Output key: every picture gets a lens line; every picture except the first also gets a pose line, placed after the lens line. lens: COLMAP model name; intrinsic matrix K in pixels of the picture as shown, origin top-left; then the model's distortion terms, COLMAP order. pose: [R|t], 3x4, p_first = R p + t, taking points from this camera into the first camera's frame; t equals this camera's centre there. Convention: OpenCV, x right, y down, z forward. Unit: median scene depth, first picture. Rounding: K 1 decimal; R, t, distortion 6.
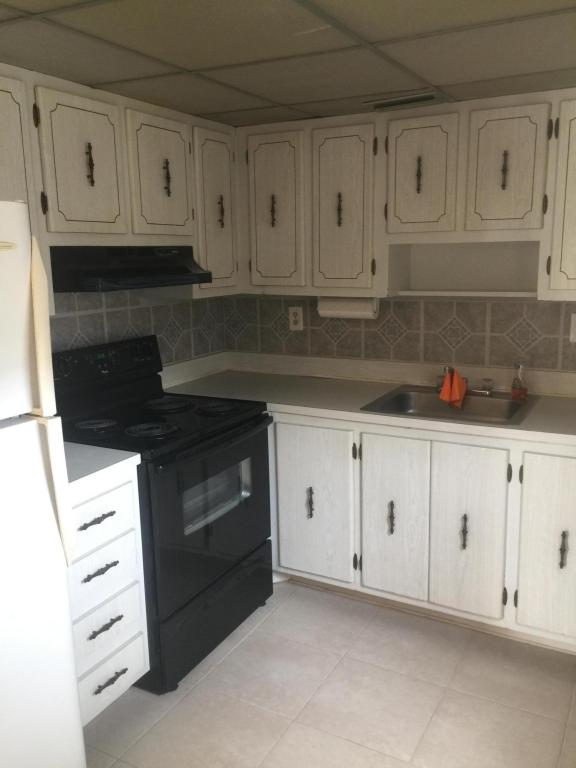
lens RADIAL K [[646.2, 0, 286.9], [0, 646.2, 376.5], [0, 0, 1]] dist [0.076658, -0.116368]
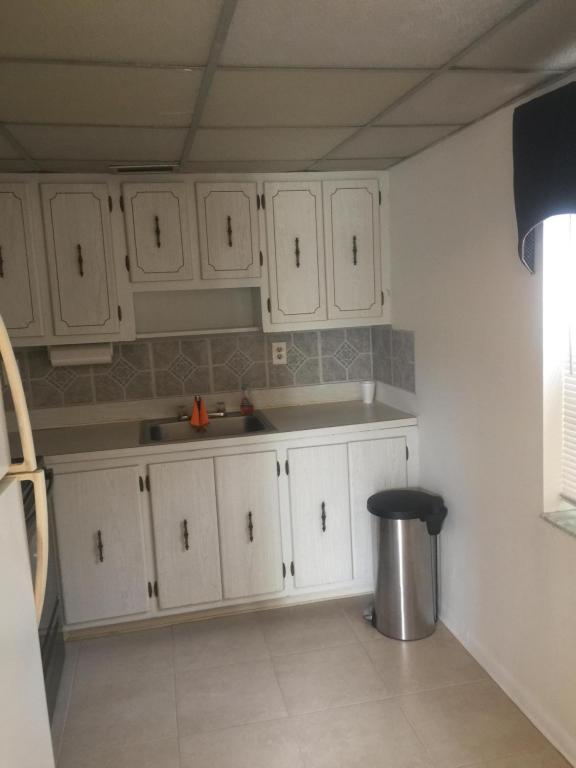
lens RADIAL K [[646.2, 0, 286.9], [0, 646.2, 376.5], [0, 0, 1]] dist [0.076658, -0.116368]
pose [[0.761766, -0.107292, 0.638907, -0.372851], [0.157825, 0.987213, -0.022391, 0.002689], [-0.628335, 0.117892, 0.768958, 0.009091]]
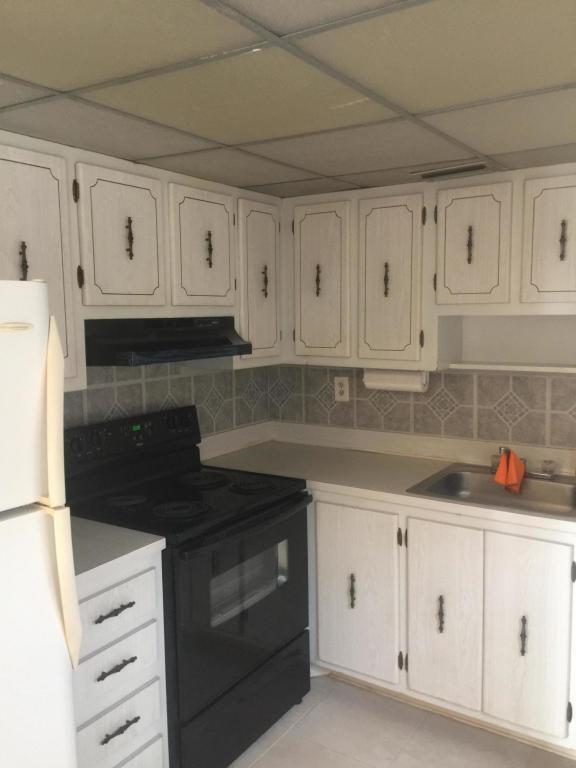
lens RADIAL K [[646.2, 0, 286.9], [0, 646.2, 376.5], [0, 0, 1]] dist [0.076658, -0.116368]
pose [[0.995947, 0.014555, -0.088752, 0.022700], [-0.022486, 0.995775, -0.089028, -0.025974], [0.087081, 0.090663, 0.992067, 0.046938]]
